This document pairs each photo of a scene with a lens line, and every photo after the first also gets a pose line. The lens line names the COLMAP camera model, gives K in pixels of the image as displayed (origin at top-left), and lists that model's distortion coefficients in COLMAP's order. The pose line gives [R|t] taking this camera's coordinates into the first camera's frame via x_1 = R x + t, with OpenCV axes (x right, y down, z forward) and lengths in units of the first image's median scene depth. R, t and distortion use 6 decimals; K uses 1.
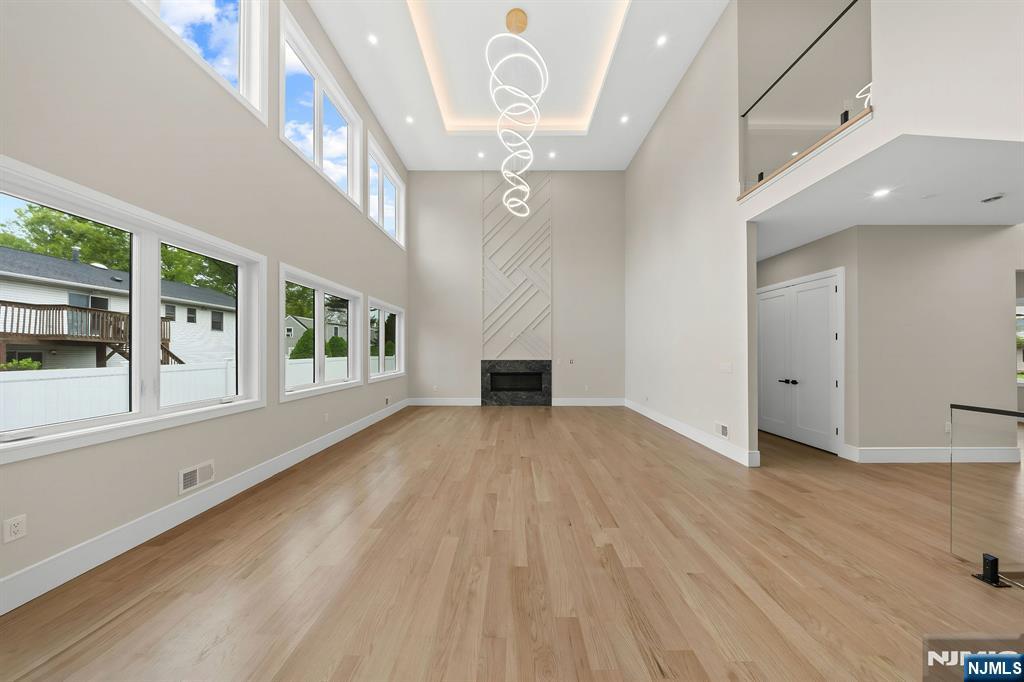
lens RADIAL K [[299.3, 0, 516.4], [0, 299.3, 345.7], [0, 0, 1]] dist [0.000002, -0.000009]
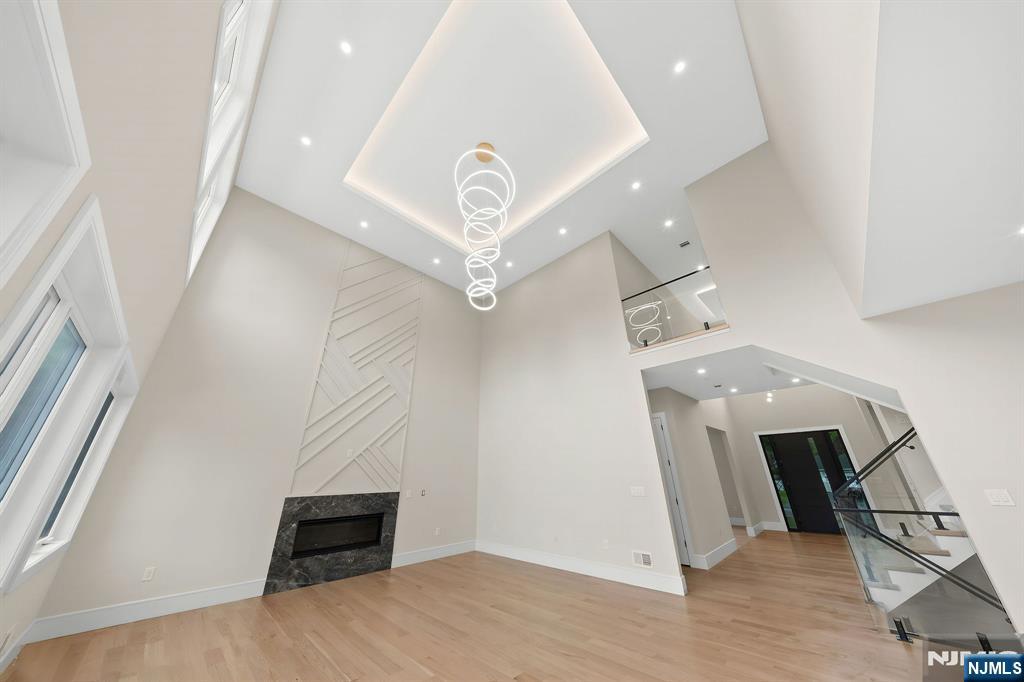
lens RADIAL K [[311.8, 0, 507.1], [0, 311.8, 337.1], [0, 0, 1]] dist [-0.000765, -0.000096]
pose [[0.711285, 0.276026, 0.646439, -0.289797], [0.001418, 0.919104, -0.394012, 0.000587], [-0.702902, 0.281171, 0.653354, 0.218128]]
